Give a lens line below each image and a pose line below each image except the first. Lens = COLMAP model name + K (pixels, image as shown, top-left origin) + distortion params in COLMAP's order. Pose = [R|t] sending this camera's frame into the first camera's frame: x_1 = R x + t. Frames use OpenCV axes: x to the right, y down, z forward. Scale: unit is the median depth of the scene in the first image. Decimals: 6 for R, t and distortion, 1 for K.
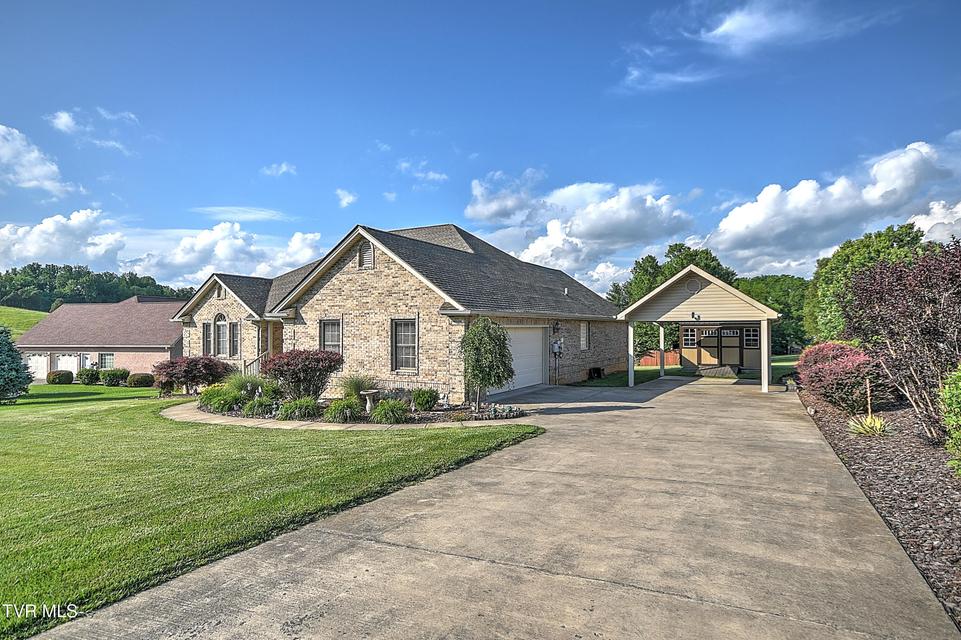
lens RADIAL K [[546.9, 0, 480.5], [0, 546.9, 320.0], [0, 0, 1]] dist [0.014239, 0.000592]
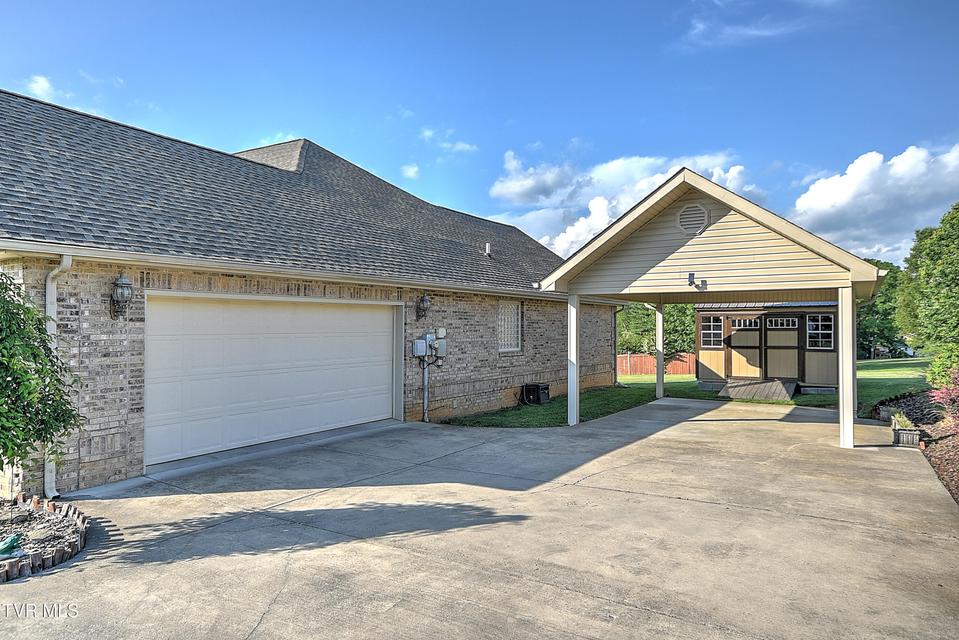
lens RADIAL K [[630.6, 0, 484.0], [0, 630.6, 321.1], [0, 0, 1]] dist [0.024224, 0.022620]
pose [[0.999464, 0.002024, -0.032673, 0.192016], [-0.001793, 0.999973, 0.007098, 0.020090], [0.032686, -0.007035, 0.999441, 0.378866]]
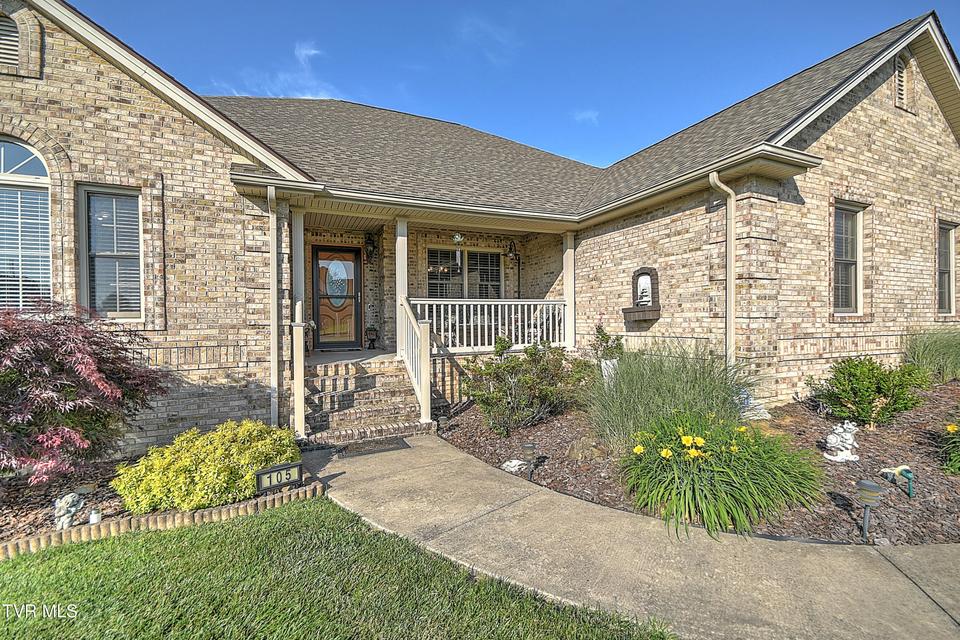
lens RADIAL K [[408.6, 0, 480.0], [0, 408.6, 320.0], [0, 0, 1]] dist [0.035014, -0.019179]
pose [[0.584833, -0.007553, 0.811119, -0.532800], [-0.005514, 0.999897, 0.013287, 0.066590], [-0.811135, -0.012243, 0.584730, 0.791199]]
